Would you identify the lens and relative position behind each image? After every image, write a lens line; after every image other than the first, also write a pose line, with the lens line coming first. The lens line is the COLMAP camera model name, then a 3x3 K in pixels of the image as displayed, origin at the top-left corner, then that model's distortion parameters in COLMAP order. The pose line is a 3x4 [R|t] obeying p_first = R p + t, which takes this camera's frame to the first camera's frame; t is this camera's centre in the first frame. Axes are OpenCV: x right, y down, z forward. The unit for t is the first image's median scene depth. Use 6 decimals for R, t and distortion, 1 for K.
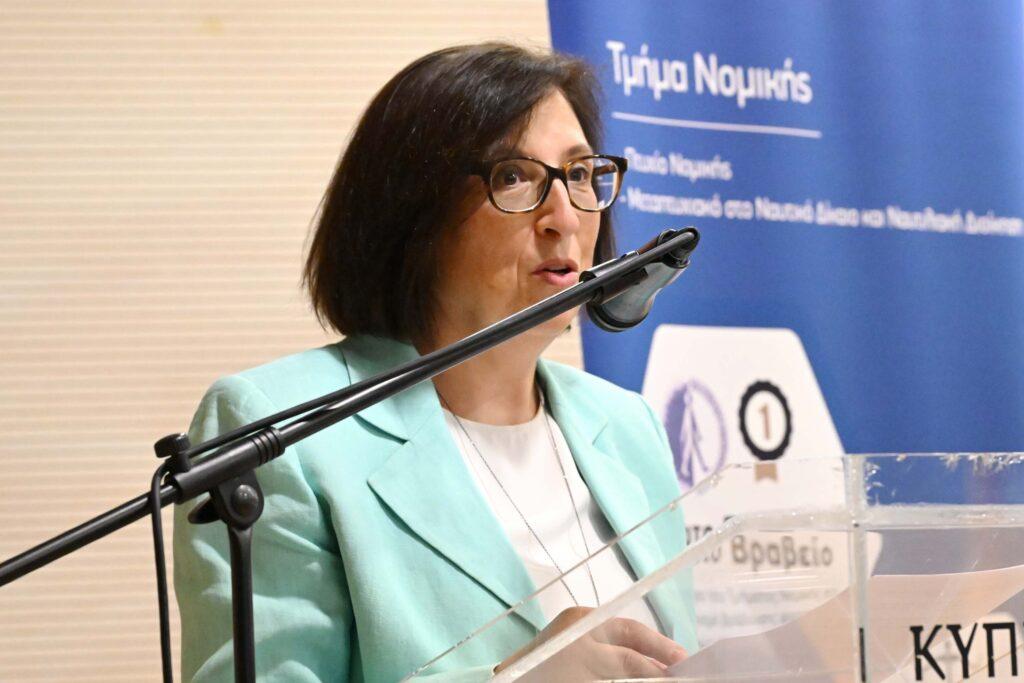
lens RADIAL K [[5143.4, 0, 512.0], [0, 5143.4, 341.5], [0, 0, 1]] dist [0.076612, 0.649368]
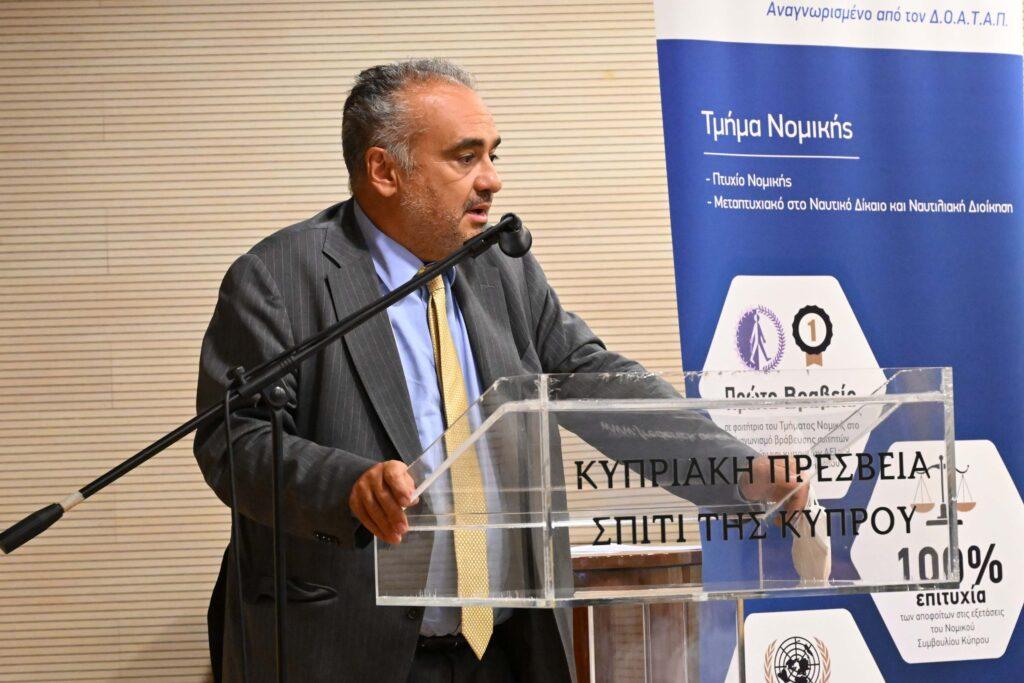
lens RADIAL K [[4179.4, 0, 512.0], [0, 4179.4, 341.5], [0, 0, 1]] dist [0.073085, -1.178134]
pose [[0.968943, 0.001245, -0.247282, 0.296558], [0.008170, 0.999280, 0.037046, -0.032853], [0.247150, -0.037915, 0.968235, -0.361845]]
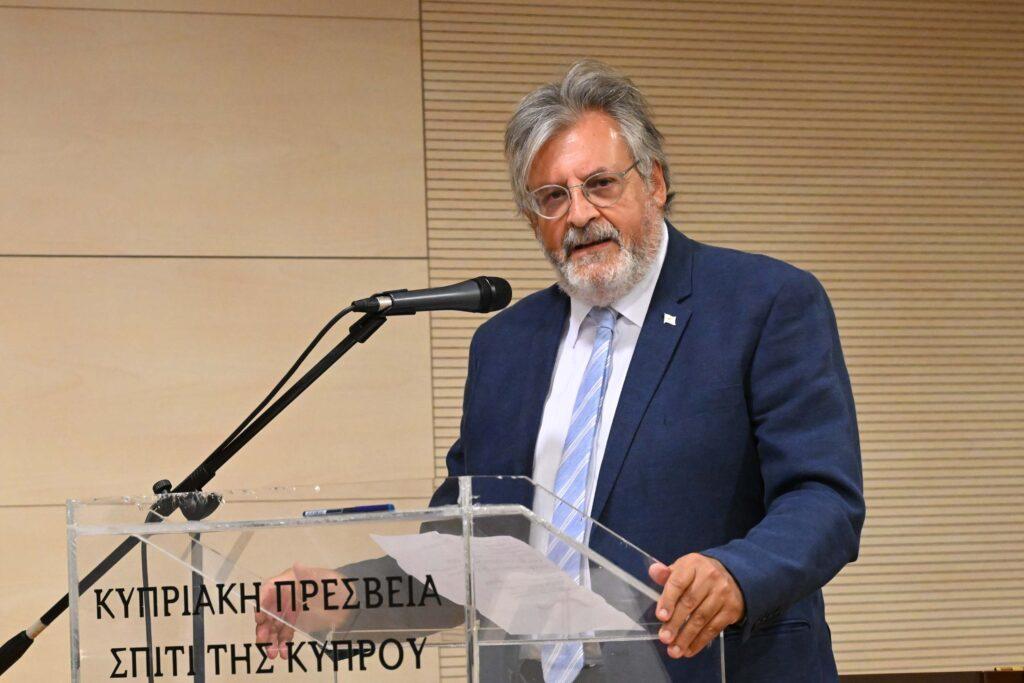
lens RADIAL K [[5143.4, 0, 512.0], [0, 5143.4, 341.5], [0, 0, 1]] dist [0.076612, 0.649368]
pose [[0.185810, -0.019855, -0.982385, 1.294285], [0.090345, 0.995906, -0.003041, -0.010309], [0.978423, -0.088188, 0.186843, 0.533461]]
